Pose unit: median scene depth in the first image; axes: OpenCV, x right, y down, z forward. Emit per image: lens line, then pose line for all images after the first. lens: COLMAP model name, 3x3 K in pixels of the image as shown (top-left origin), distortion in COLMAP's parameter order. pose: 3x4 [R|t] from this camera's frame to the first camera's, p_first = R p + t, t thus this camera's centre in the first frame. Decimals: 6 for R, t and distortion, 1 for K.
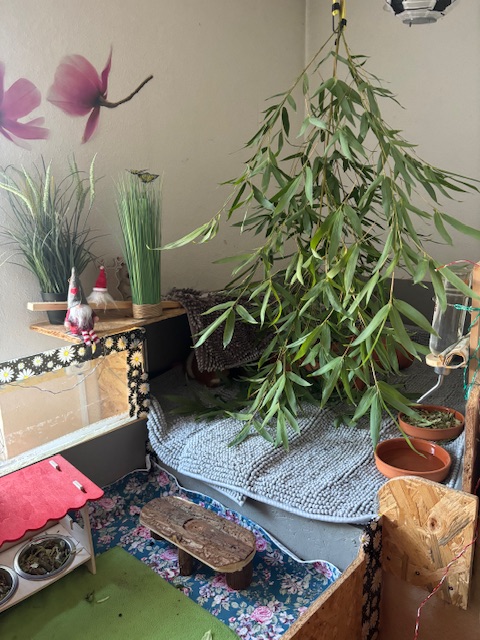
lens RADIAL K [[477.1, 0, 238.5], [0, 477.1, 329.2], [0, 0, 1]] dist [0.035315, -0.043209]
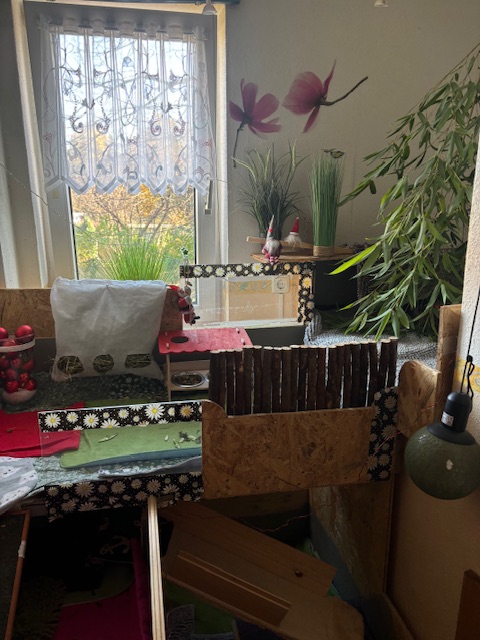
lens RADIAL K [[477.1, 0, 245.4], [0, 477.1, 324.0], [0, 0, 1]] dist [0.035315, -0.043209]
pose [[0.812491, 0.167288, -0.558456, 0.467219], [-0.156756, 0.985355, 0.067106, 0.119529], [0.561503, 0.033018, 0.826815, -0.295553]]
